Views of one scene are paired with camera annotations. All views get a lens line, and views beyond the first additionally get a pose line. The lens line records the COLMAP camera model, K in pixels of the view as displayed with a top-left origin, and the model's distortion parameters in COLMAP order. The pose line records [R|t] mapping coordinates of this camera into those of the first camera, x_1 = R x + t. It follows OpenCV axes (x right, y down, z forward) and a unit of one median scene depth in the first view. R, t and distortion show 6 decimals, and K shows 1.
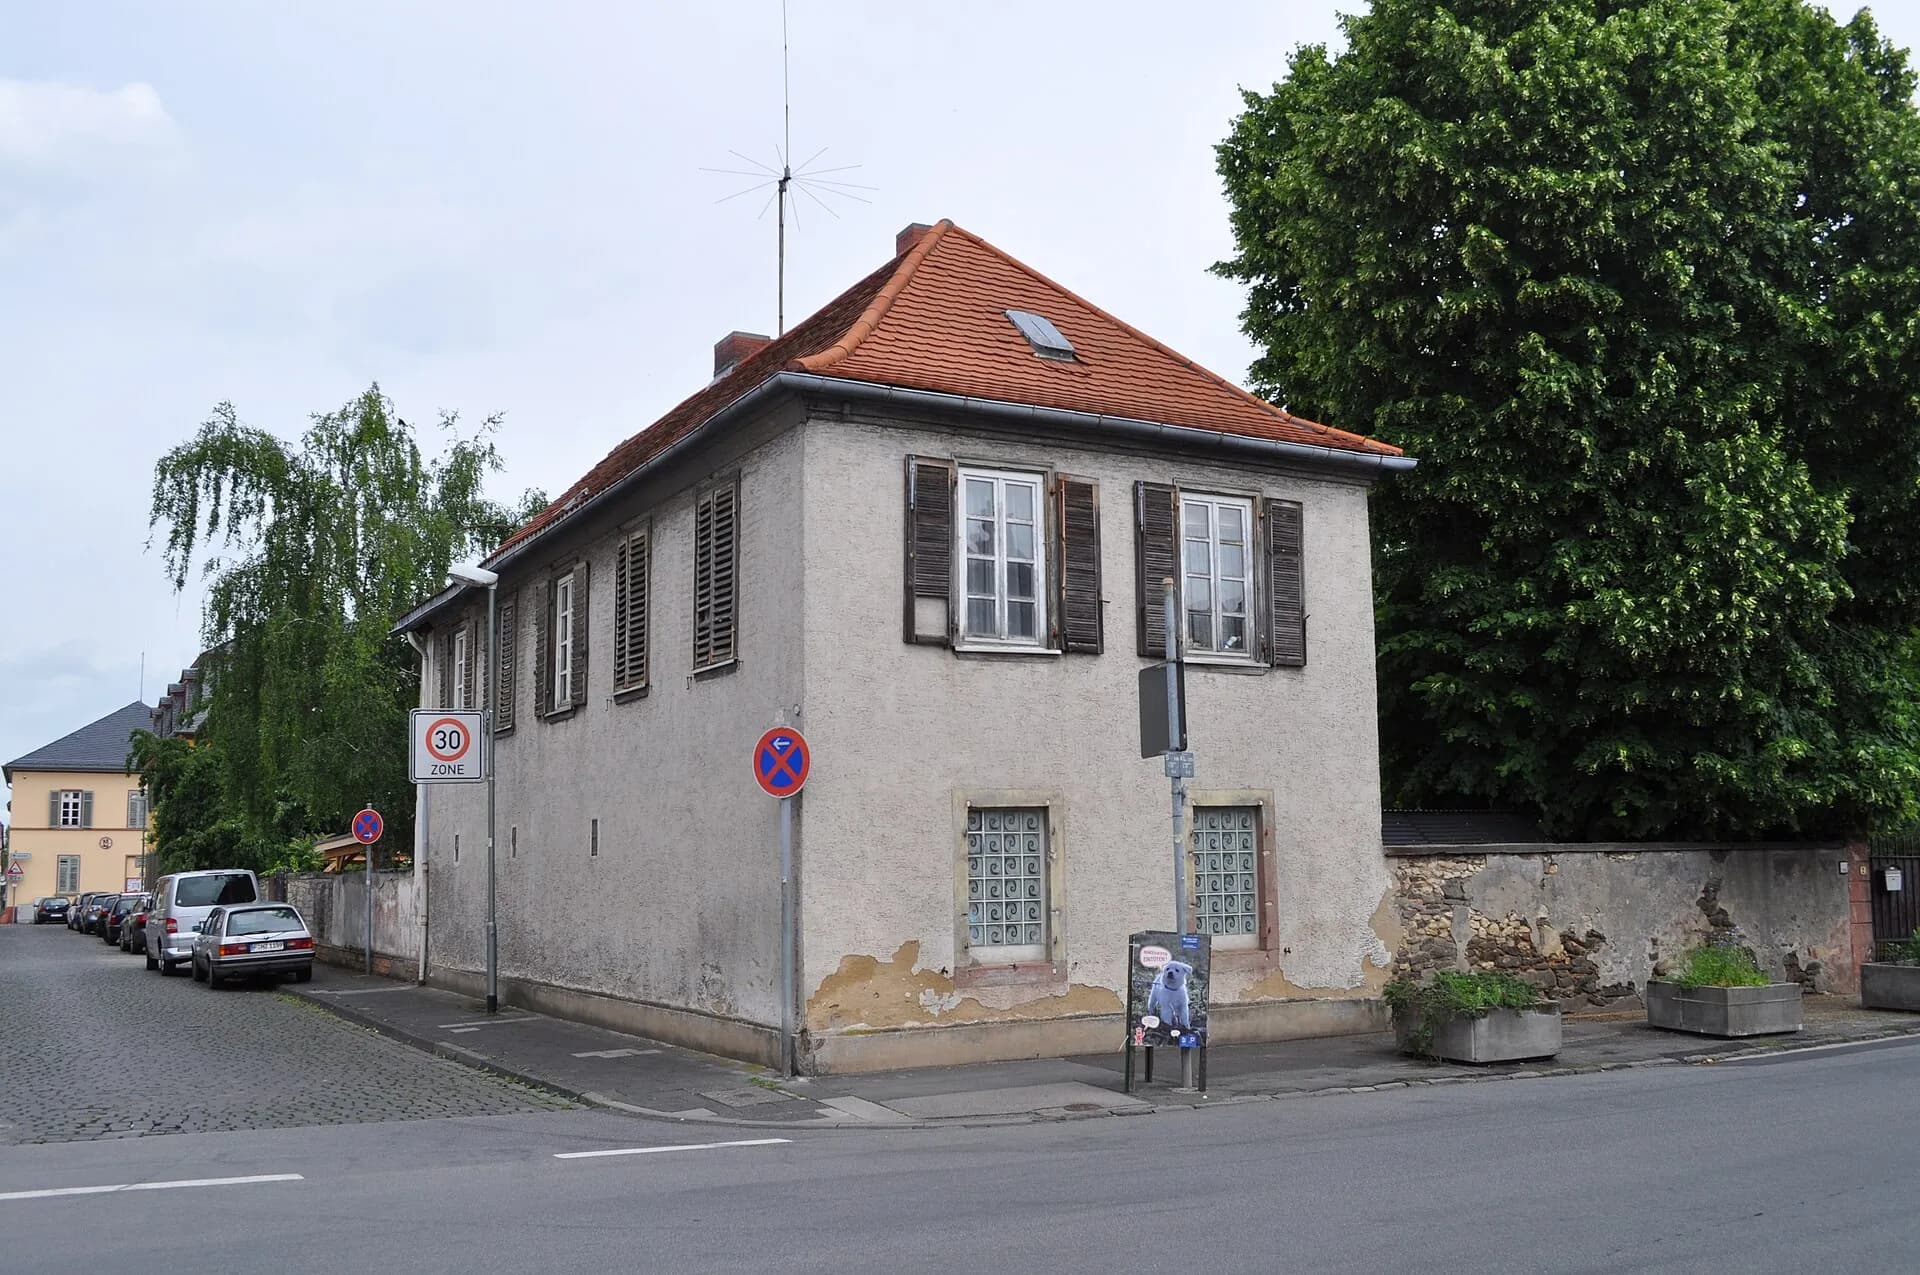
lens RADIAL K [[1616.3, 0, 960.0], [0, 1616.3, 637.5], [0, 0, 1]] dist [-0.062732, 0.002686]
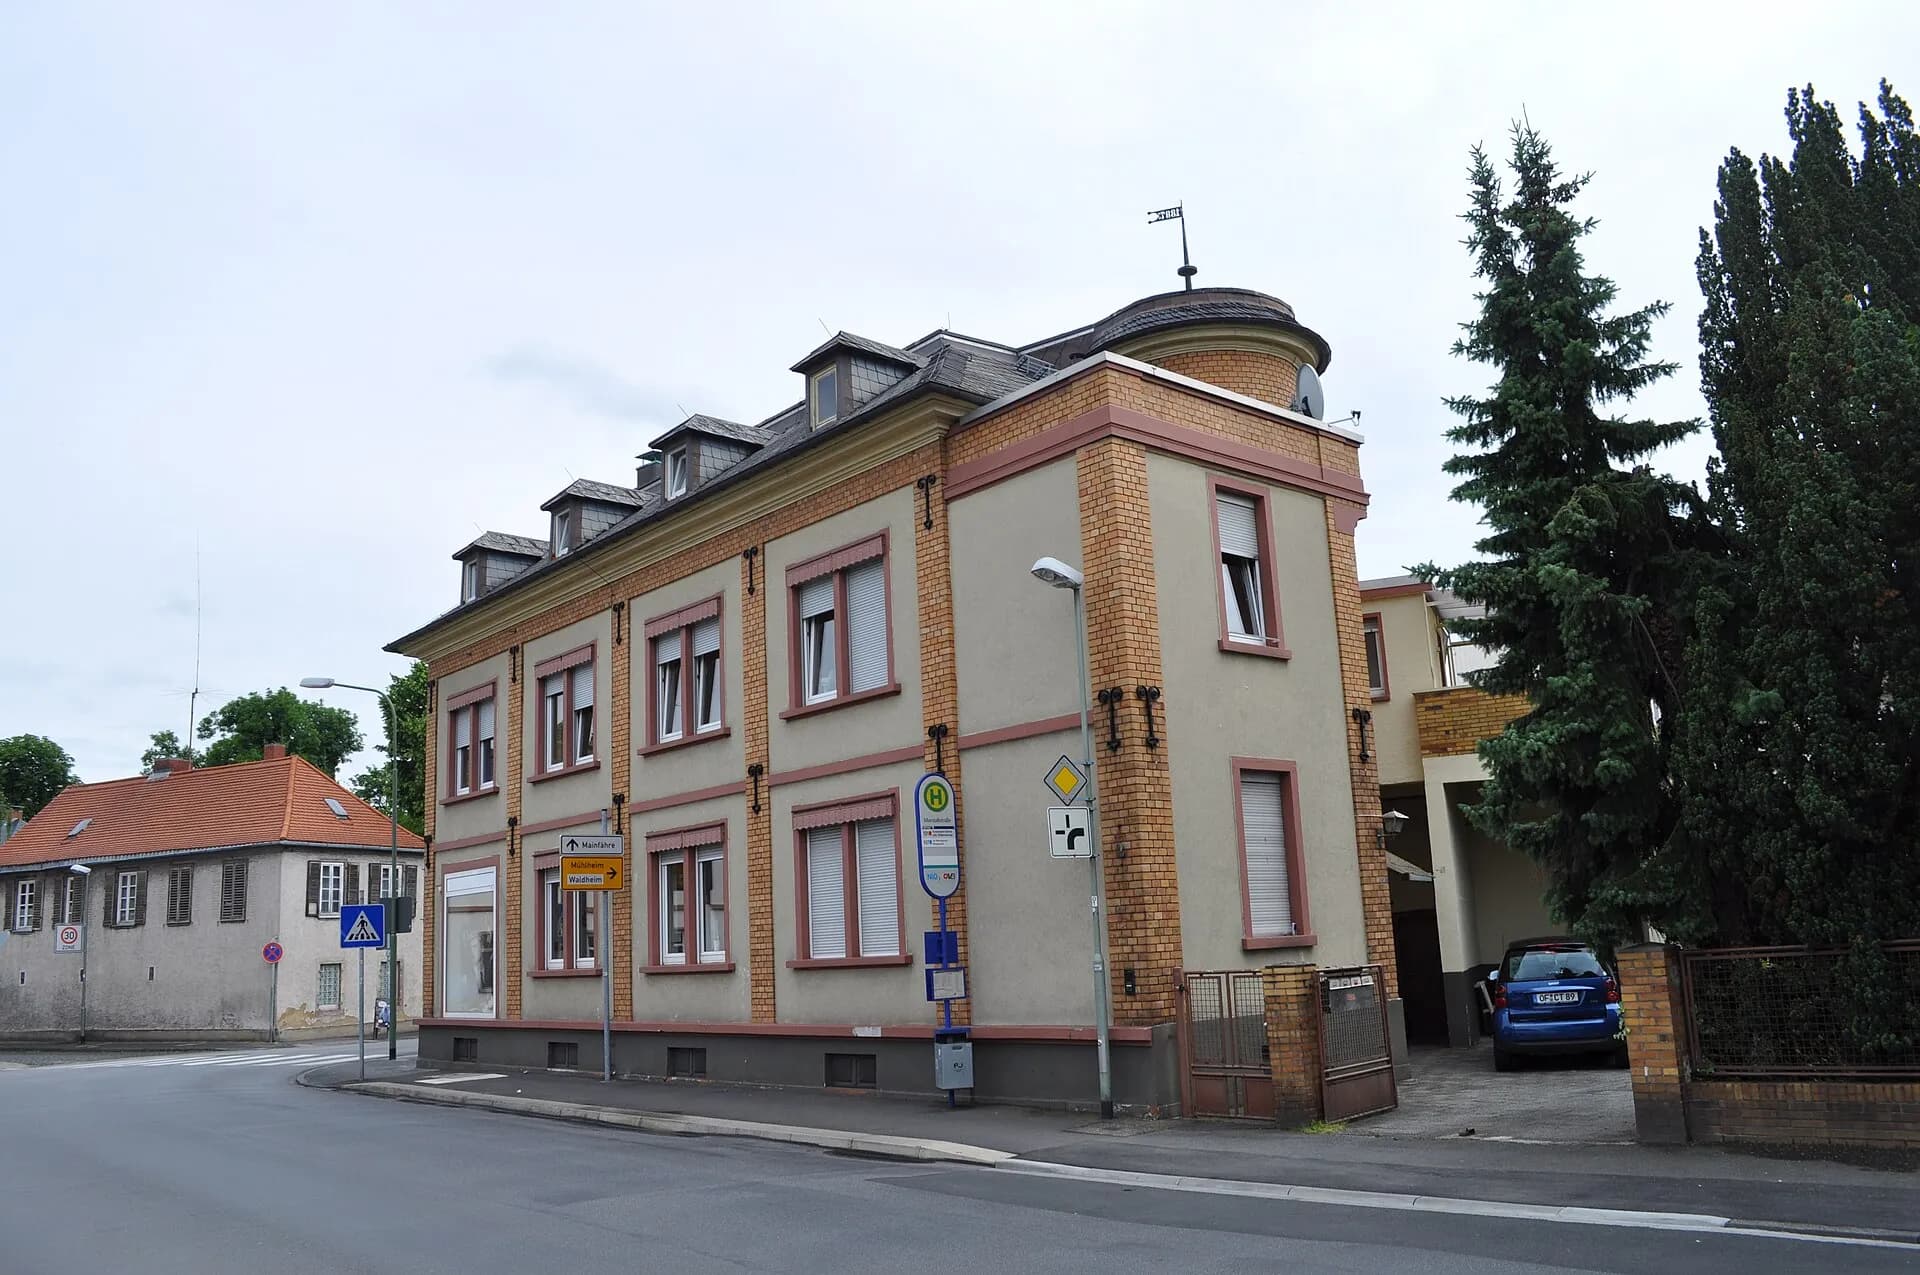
lens RADIAL K [[1616.3, 0, 960.0], [0, 1616.3, 637.5], [0, 0, 1]] dist [-0.062732, 0.002686]
pose [[0.809927, 0.093241, 0.579071, -0.892367], [-0.055699, 0.995048, -0.082318, -0.370150], [-0.583879, 0.034418, 0.811111, -2.488337]]
